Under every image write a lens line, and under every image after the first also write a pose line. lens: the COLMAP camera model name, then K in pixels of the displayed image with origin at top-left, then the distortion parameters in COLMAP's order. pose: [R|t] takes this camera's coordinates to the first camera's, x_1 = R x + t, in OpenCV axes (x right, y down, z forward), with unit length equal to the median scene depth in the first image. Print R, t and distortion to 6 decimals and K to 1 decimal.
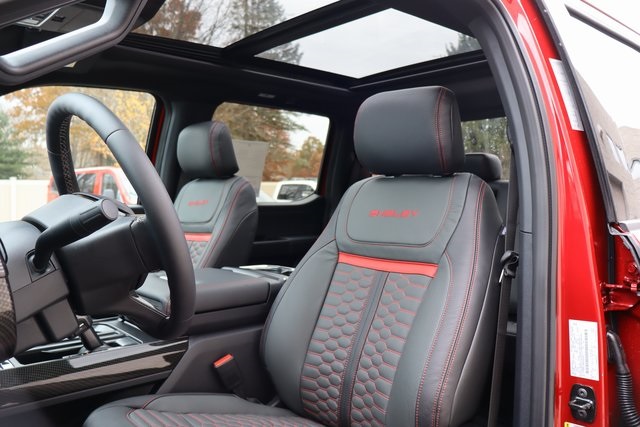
lens RADIAL K [[527.7, 0, 320.1], [0, 527.7, 211.5], [0, 0, 1]] dist [-0.007828, 0.006354]
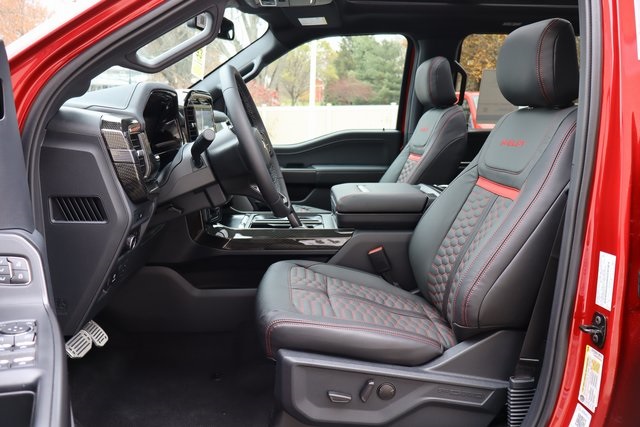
lens RADIAL K [[527.7, 0, 319.6], [0, 527.7, 213.8], [0, 0, 1]] dist [-0.007828, 0.006354]
pose [[0.778726, 0.115823, -0.616580, 0.536660], [-0.024128, 0.987612, 0.155047, -0.011205], [0.626900, -0.105862, 0.771874, -0.107850]]
